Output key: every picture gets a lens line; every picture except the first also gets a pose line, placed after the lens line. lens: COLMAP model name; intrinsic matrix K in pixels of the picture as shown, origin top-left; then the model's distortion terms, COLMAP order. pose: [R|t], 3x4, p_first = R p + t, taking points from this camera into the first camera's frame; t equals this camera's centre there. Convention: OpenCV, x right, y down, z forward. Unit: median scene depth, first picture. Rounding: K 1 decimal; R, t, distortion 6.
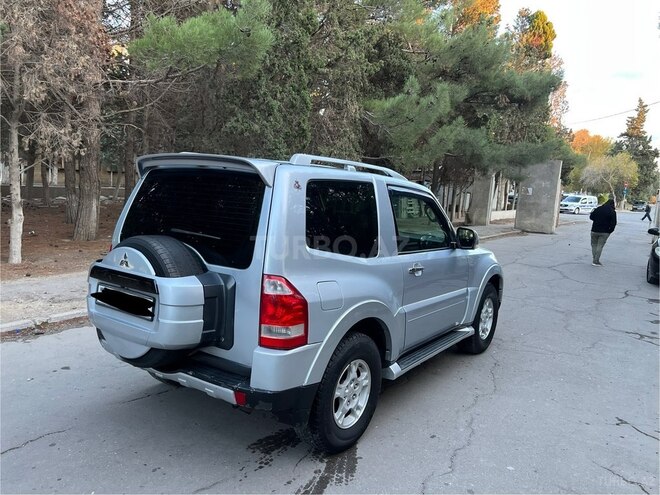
lens RADIAL K [[498.8, 0, 335.4], [0, 498.8, 249.6], [0, 0, 1]] dist [0.045582, -0.049157]
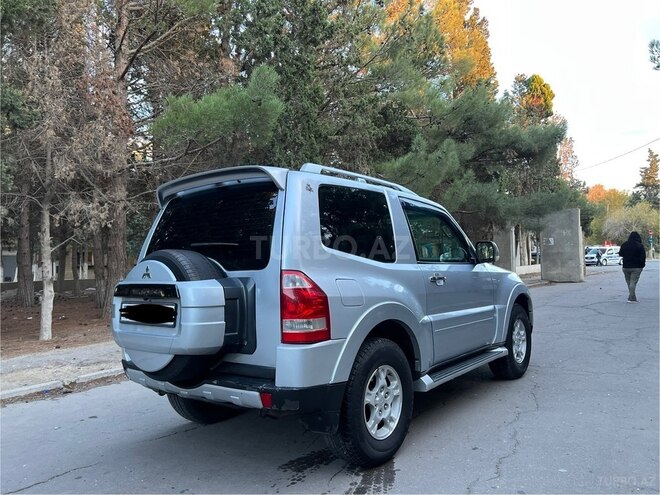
lens RADIAL K [[498.8, 0, 335.2], [0, 498.8, 249.1], [0, 0, 1]] dist [0.045582, -0.049157]
pose [[0.995149, -0.089626, -0.040578, 0.005610], [0.082108, 0.983805, -0.159328, 0.115913], [0.054200, 0.155223, 0.986391, 0.003695]]
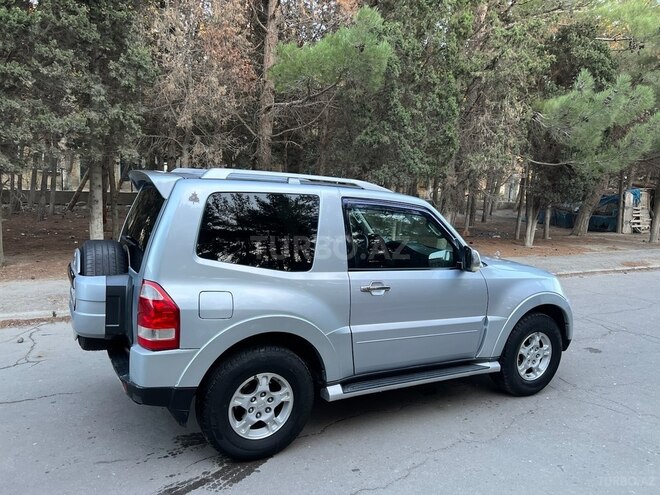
lens RADIAL K [[498.8, 0, 335.7], [0, 498.8, 251.2], [0, 0, 1]] dist [0.045582, -0.049157]
pose [[0.899599, 0.050030, -0.433842, 0.467075], [-0.056415, 0.998406, -0.001845, -0.022442], [0.433058, 0.026135, 0.900987, 0.121030]]
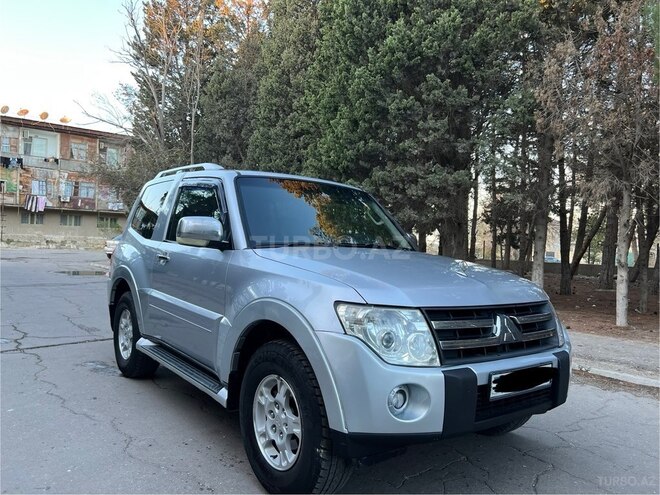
lens RADIAL K [[498.8, 0, 325.3], [0, 498.8, 246.7], [0, 0, 1]] dist [0.045582, -0.049157]
pose [[-0.296993, -0.062434, -0.952837, 0.955291], [-0.180211, 0.983593, -0.008278, -0.029411], [0.937720, 0.169253, -0.303371, 1.504230]]
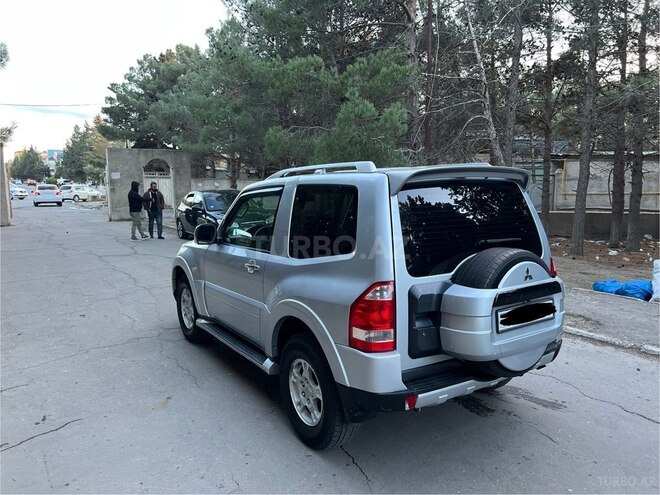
lens RADIAL K [[498.8, 0, 332.2], [0, 498.8, 248.6], [0, 0, 1]] dist [0.045582, -0.049157]
pose [[0.359185, -0.181232, 0.915501, -1.019317], [0.145559, 0.979838, 0.136860, -0.156014], [-0.921845, 0.084102, 0.378323, 0.671209]]
